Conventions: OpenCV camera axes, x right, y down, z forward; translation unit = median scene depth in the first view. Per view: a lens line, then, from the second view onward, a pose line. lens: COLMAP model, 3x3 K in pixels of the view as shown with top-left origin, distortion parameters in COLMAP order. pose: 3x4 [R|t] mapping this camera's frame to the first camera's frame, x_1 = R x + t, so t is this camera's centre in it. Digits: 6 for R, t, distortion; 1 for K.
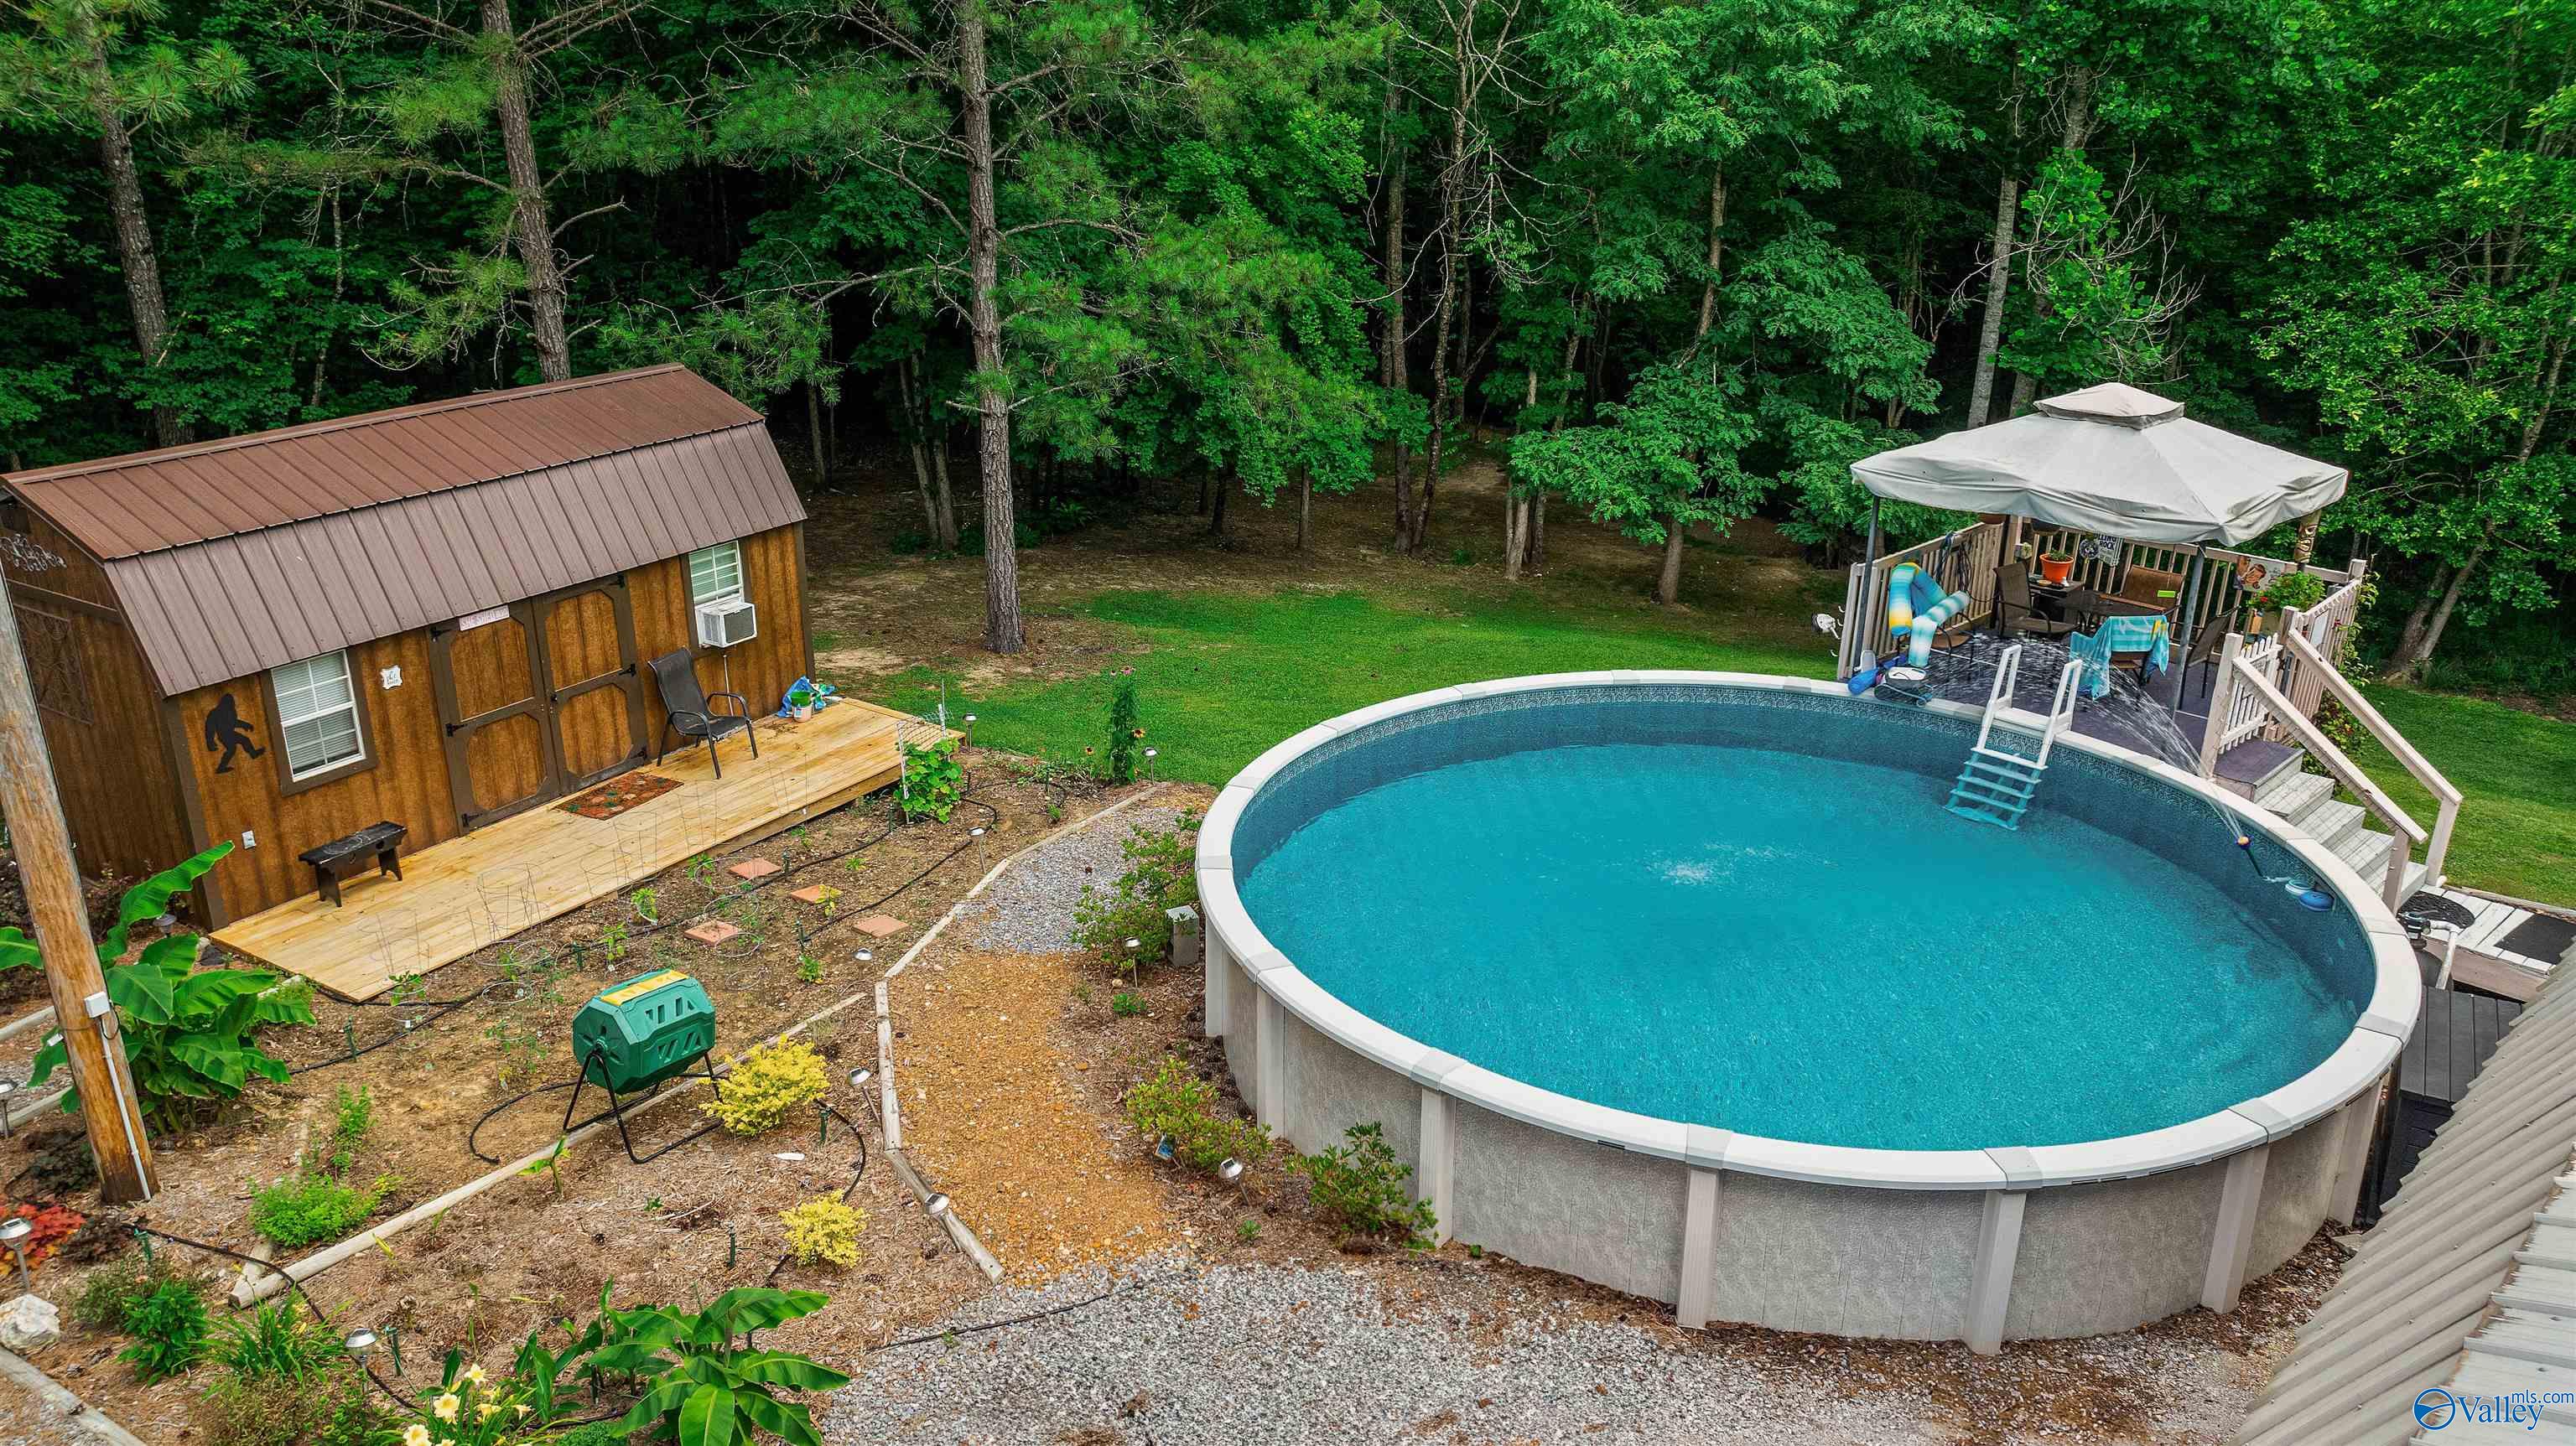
lens RADIAL K [[1789.5, 0, 1288.0], [0, 1789.5, 723.0], [0, 0, 1]] dist [-0.018862, -0.001255]
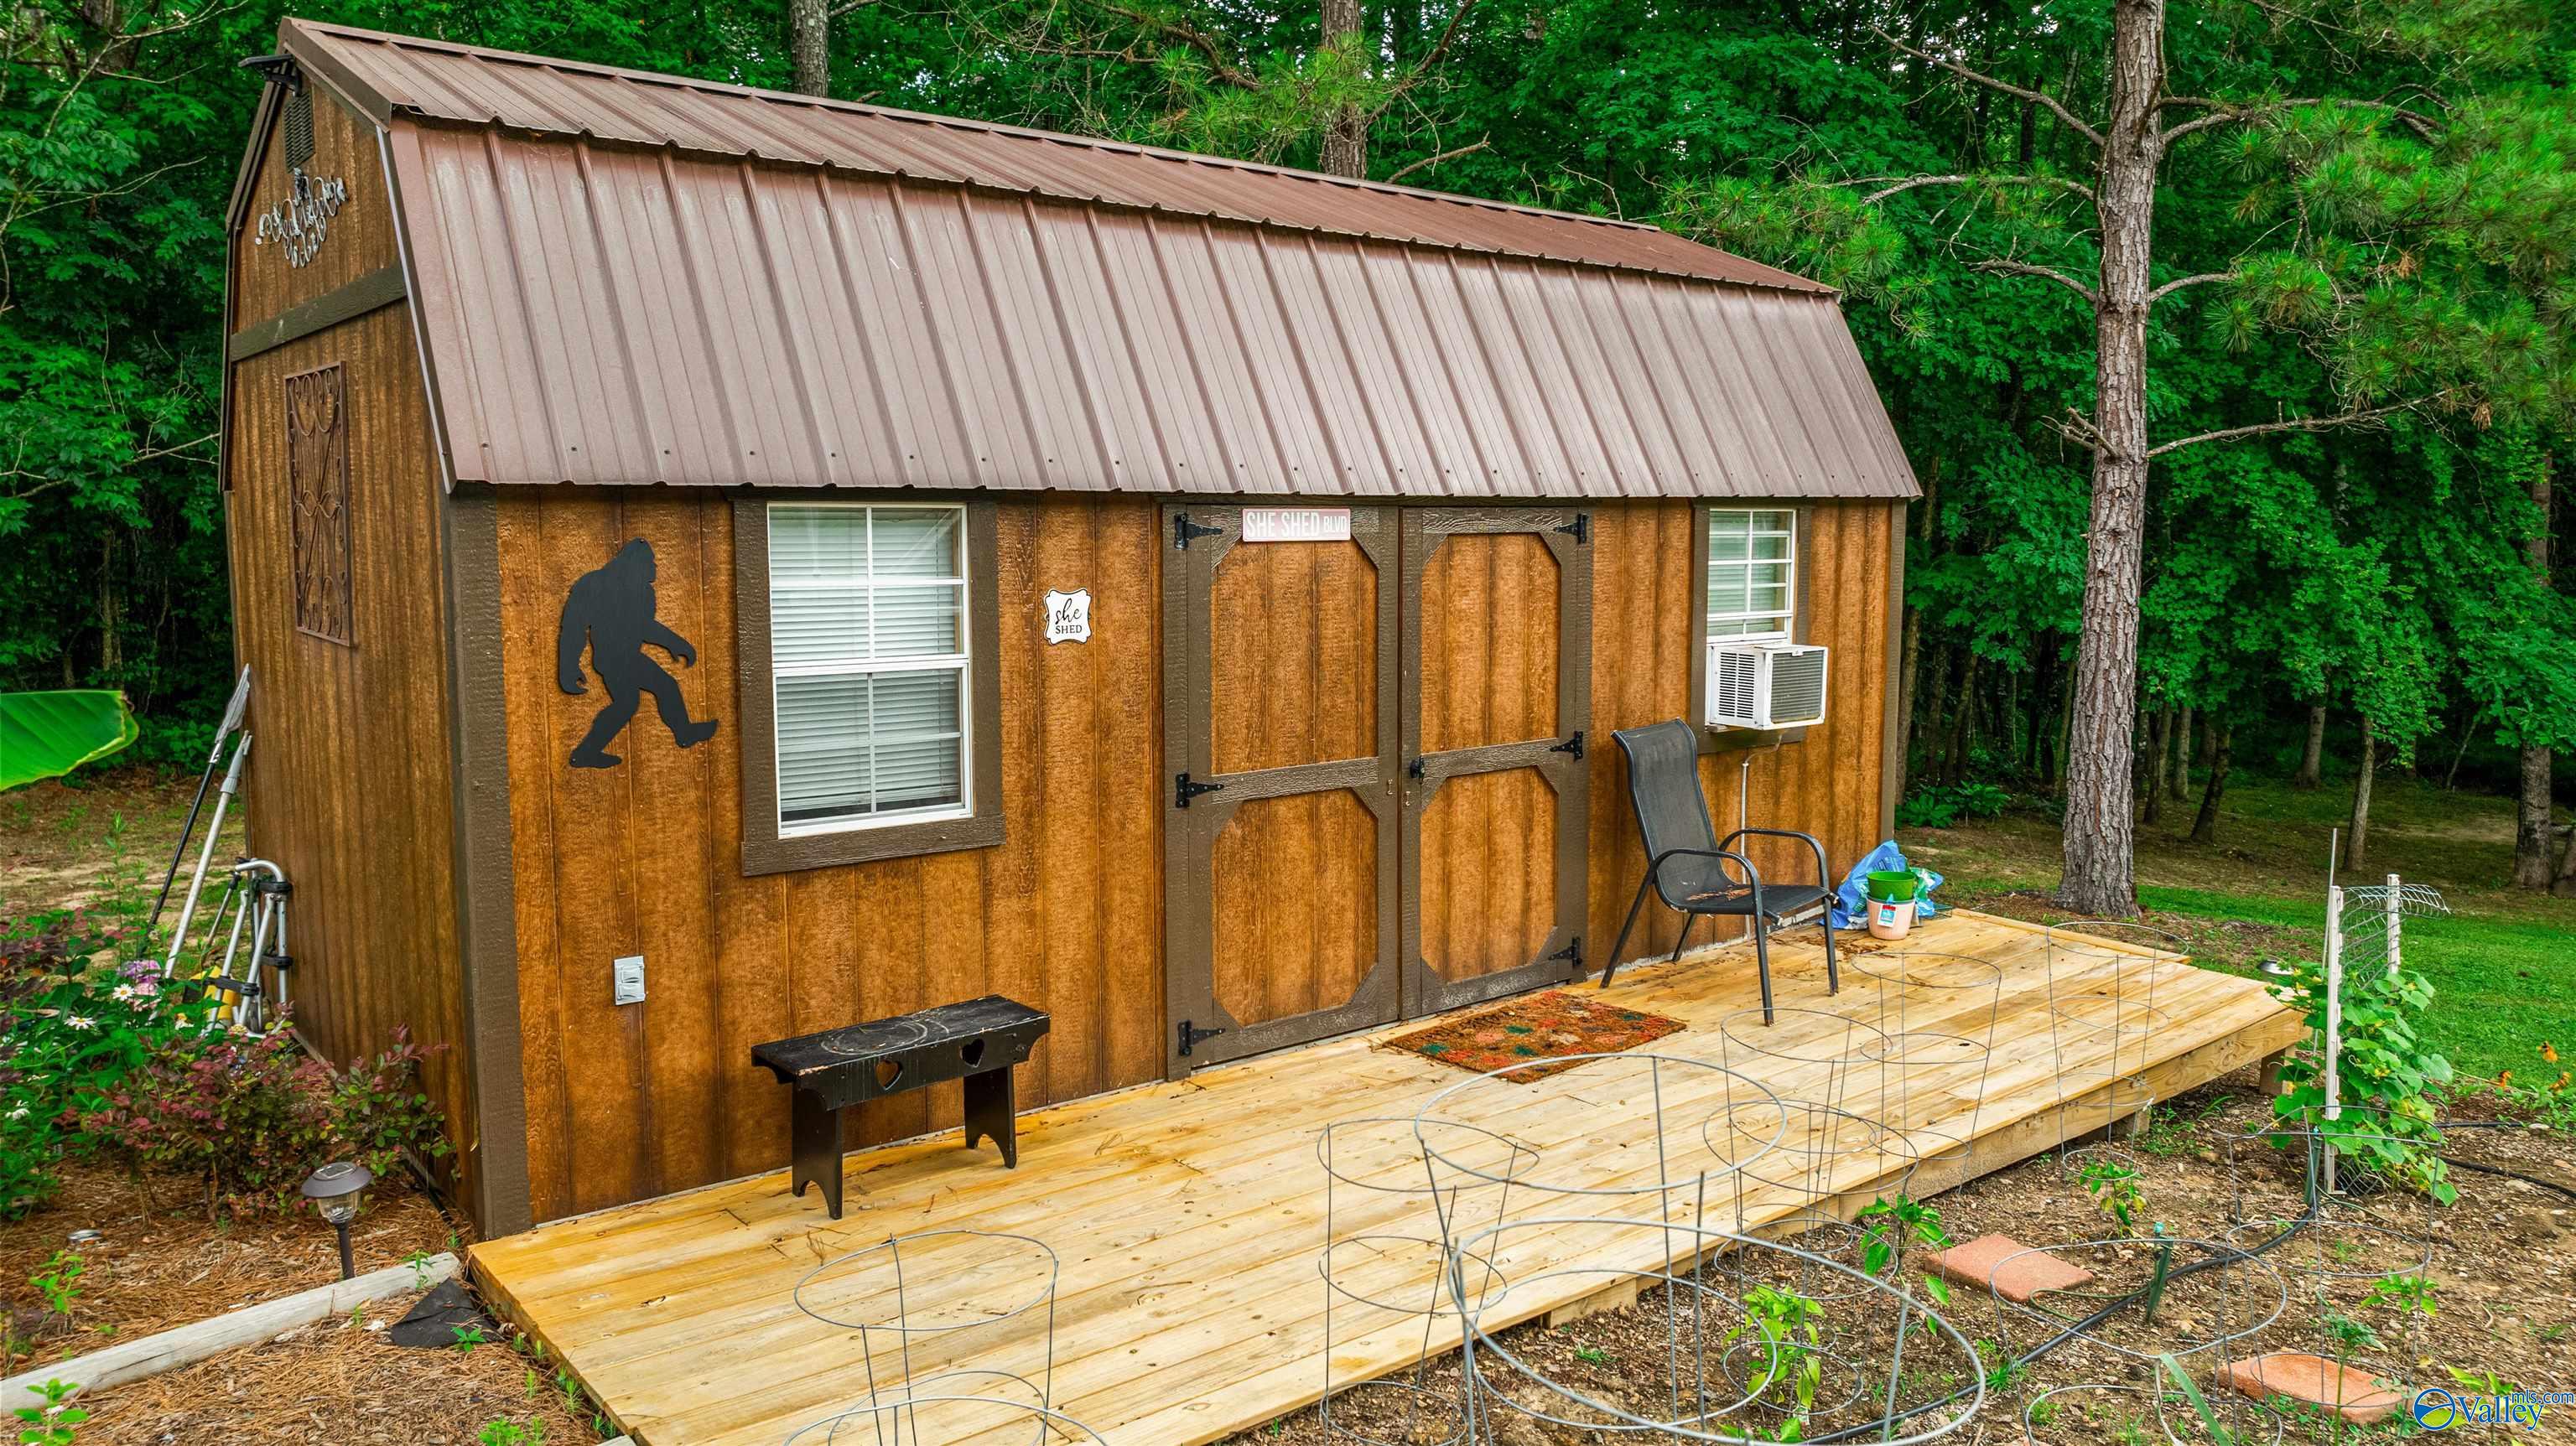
lens RADIAL K [[1789.5, 0, 1288.0], [0, 1789.5, 723.0], [0, 0, 1]] dist [-0.018862, -0.001255]
pose [[0.942398, 0.033973, -0.332763, -0.319051], [-0.111463, 0.969865, -0.216652, 0.070577], [0.315374, 0.241263, 0.917786, 0.645270]]
